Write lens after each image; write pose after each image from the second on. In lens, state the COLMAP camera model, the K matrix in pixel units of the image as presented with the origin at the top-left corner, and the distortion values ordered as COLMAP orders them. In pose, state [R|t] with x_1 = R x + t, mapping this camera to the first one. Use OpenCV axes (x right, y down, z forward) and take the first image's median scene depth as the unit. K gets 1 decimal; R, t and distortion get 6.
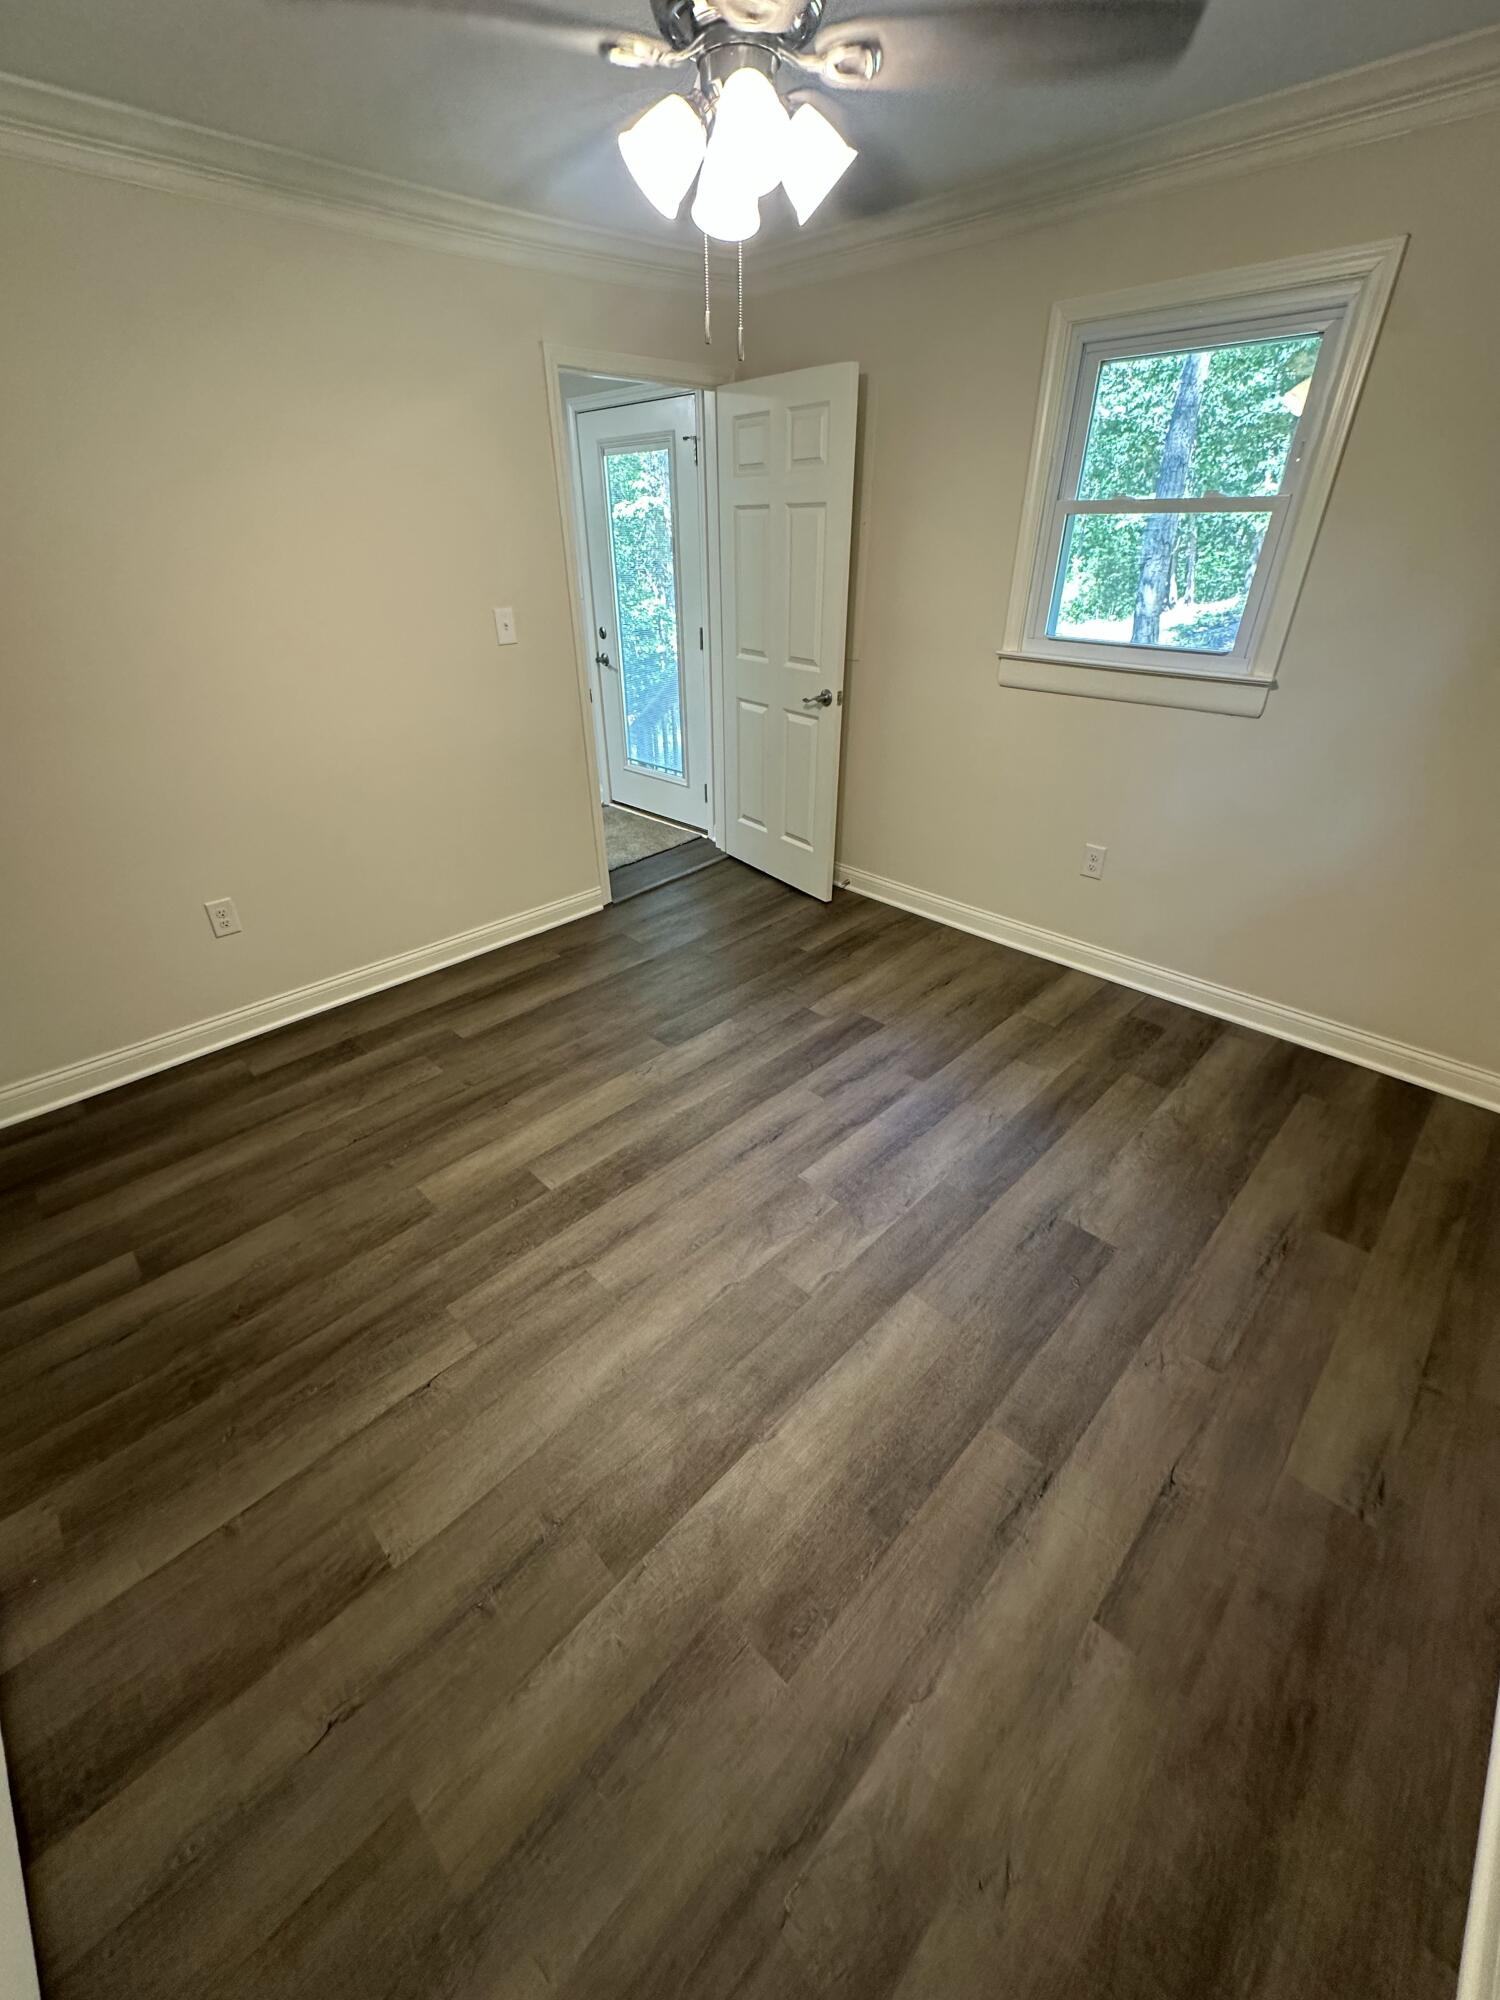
lens RADIAL K [[797.4, 0, 749.5], [0, 797.4, 1004.9], [0, 0, 1]] dist [-0.001430, -0.000280]
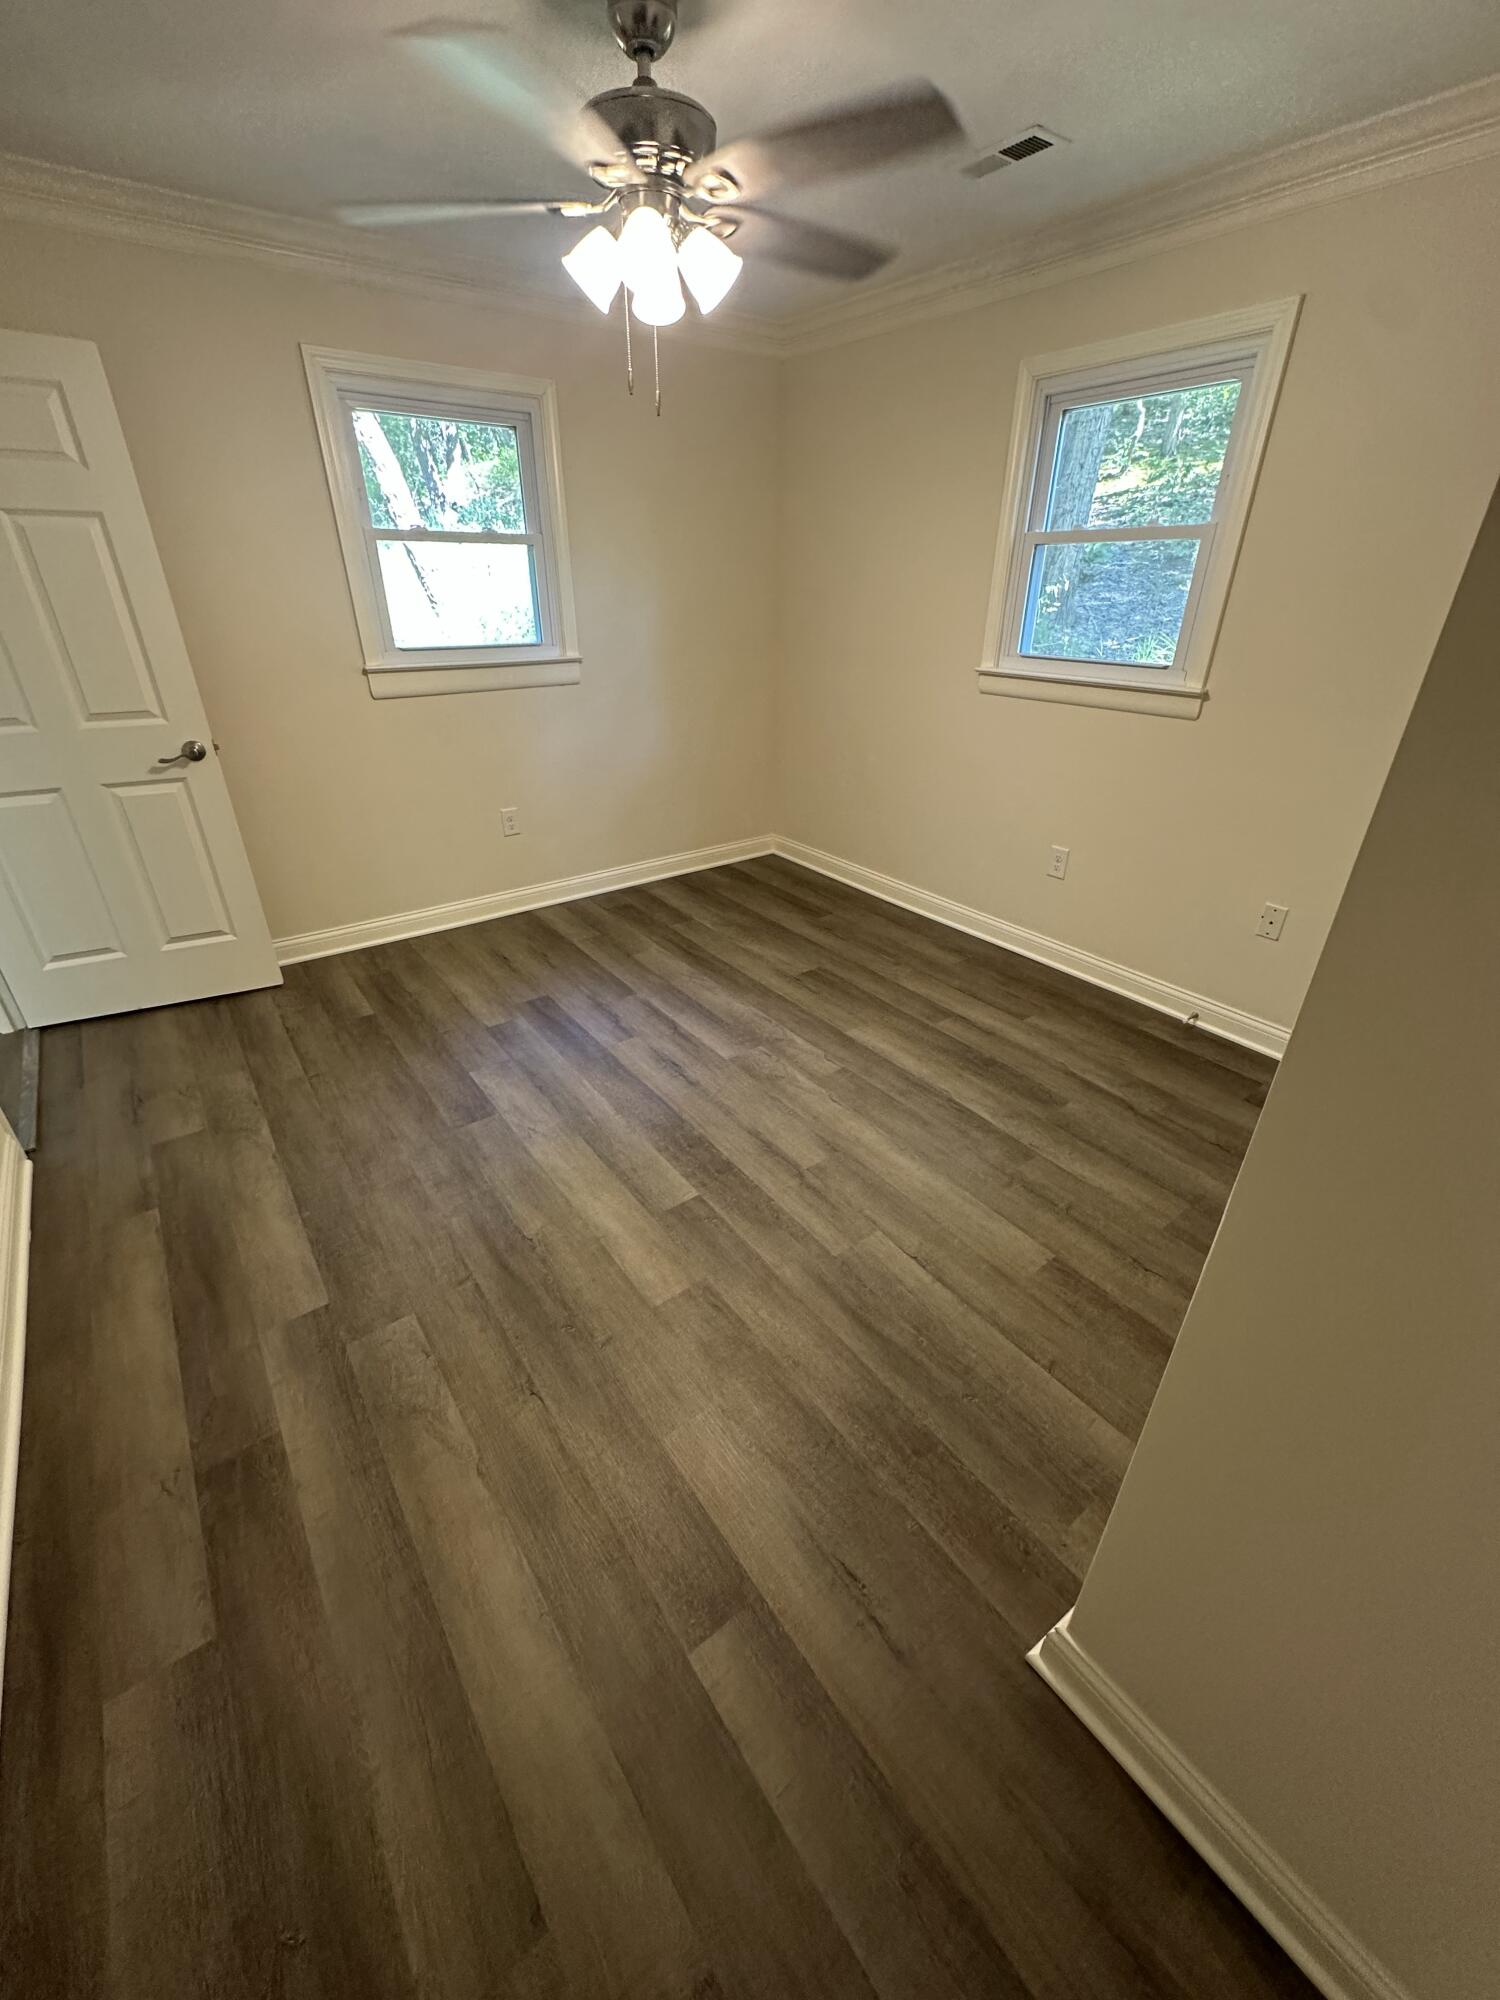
lens RADIAL K [[802.6, 0, 748.4], [0, 802.6, 990.9], [0, 0, 1]] dist [-0.001304, 0.000058]
pose [[0.150629, -0.452800, 0.878796, -0.991431], [0.497776, 0.802767, 0.328305, -0.267630], [-0.854125, 0.387992, 0.346313, 0.490765]]
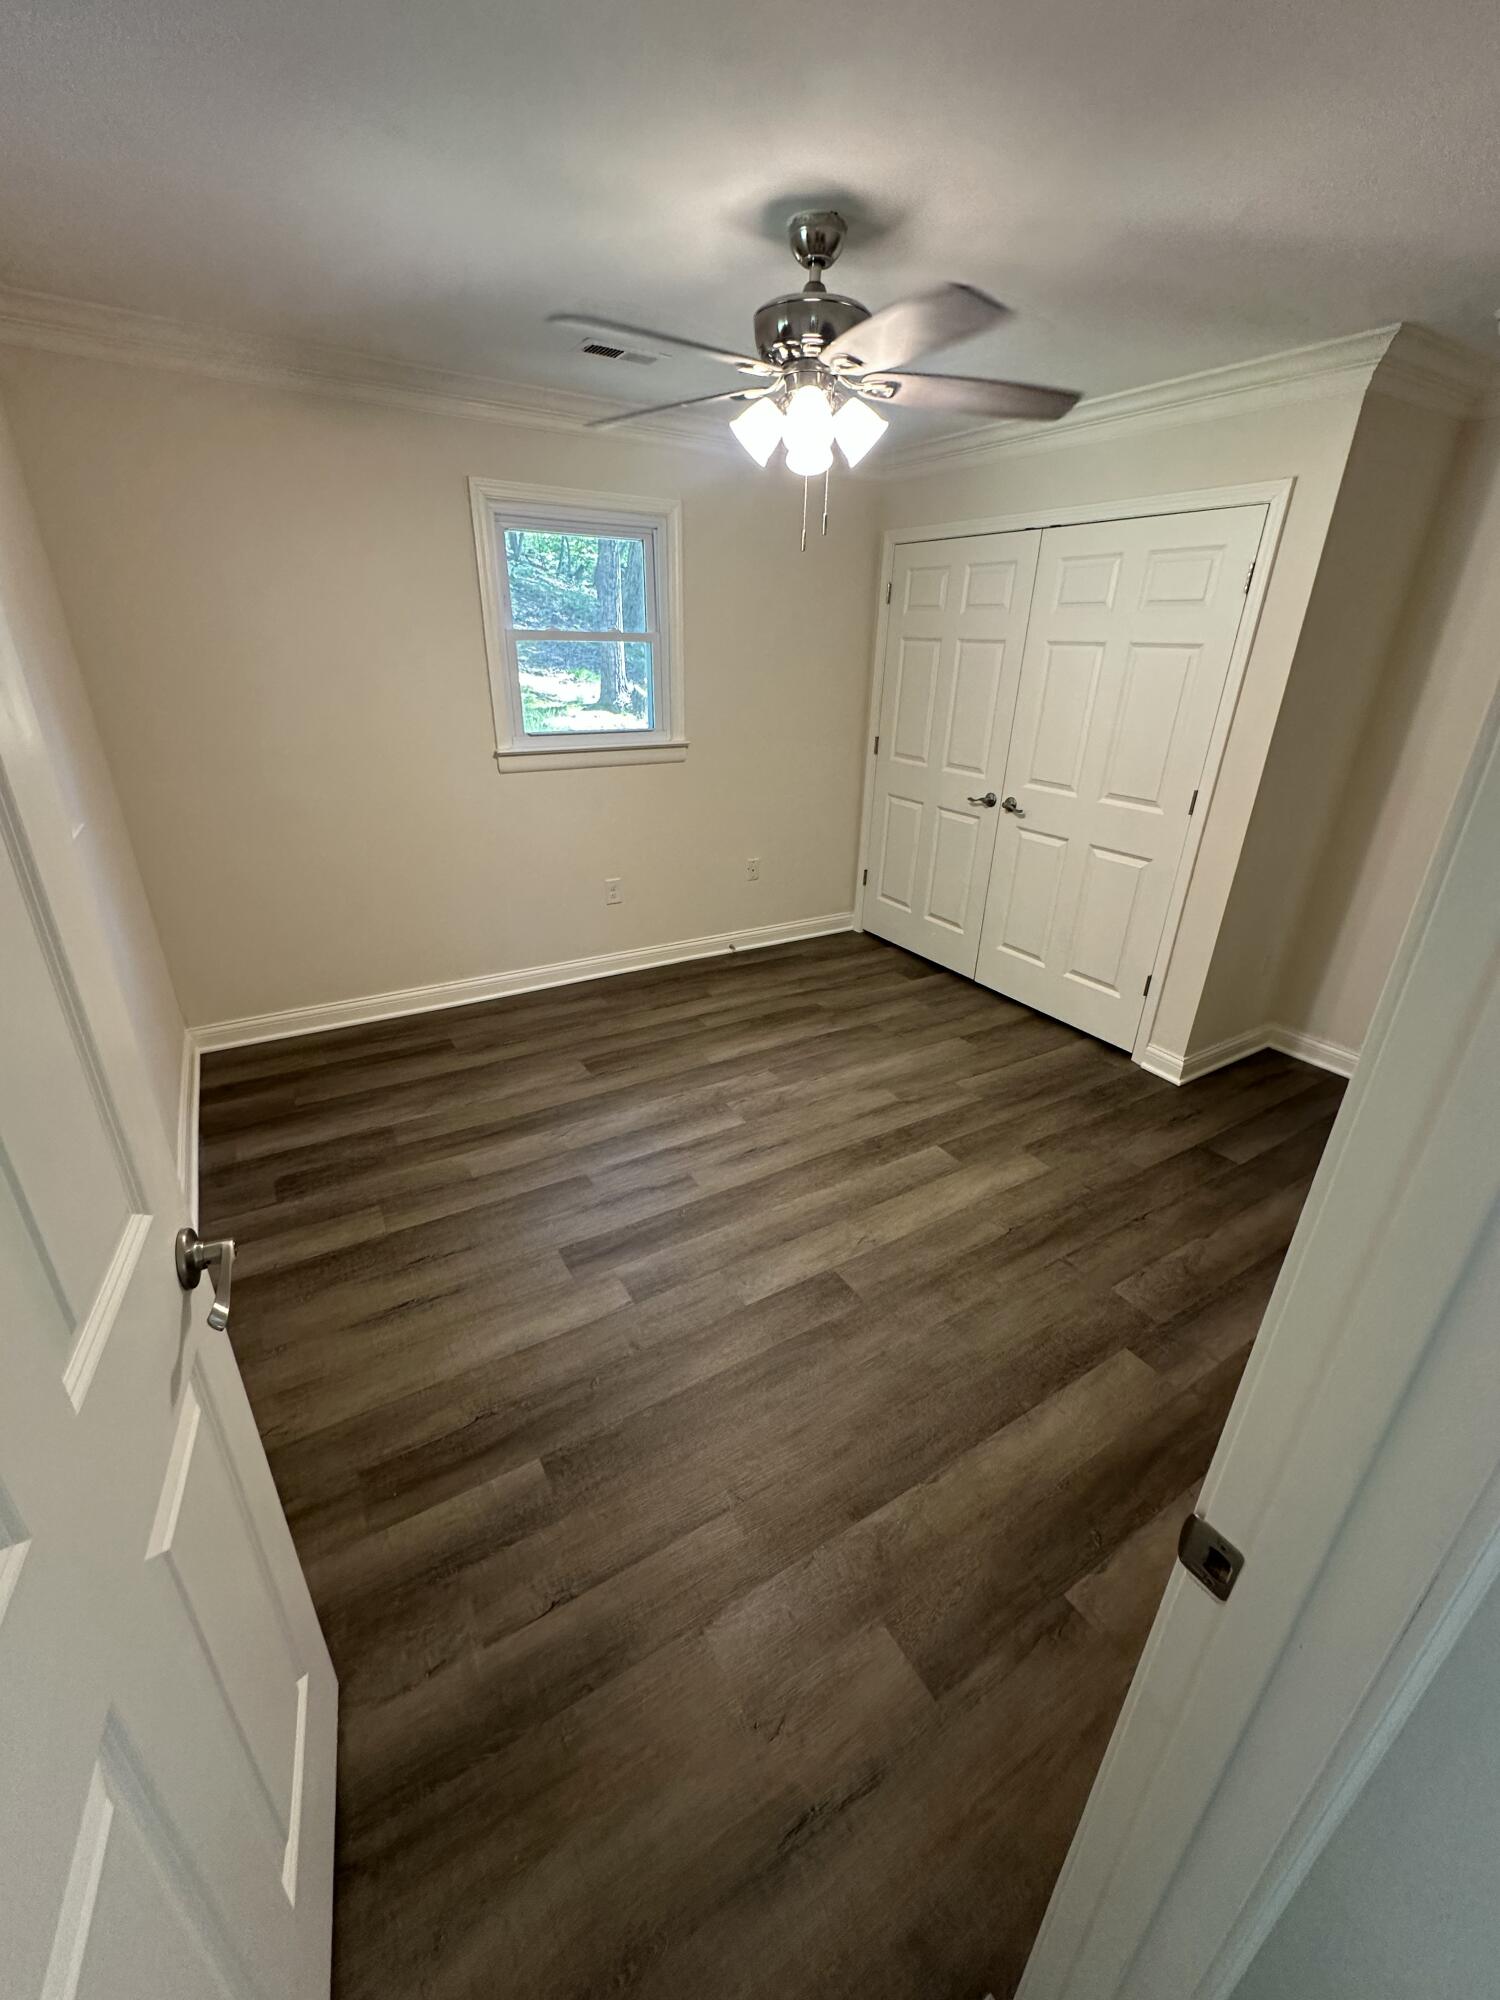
lens RADIAL K [[802.6, 0, 748.4], [0, 802.6, 990.9], [0, 0, 1]] dist [-0.001304, 0.000058]
pose [[-0.971704, -0.106933, 0.210610, -0.195836], [0.104981, 0.603226, 0.790631, -0.954160], [-0.211590, 0.790370, -0.574931, 1.582396]]
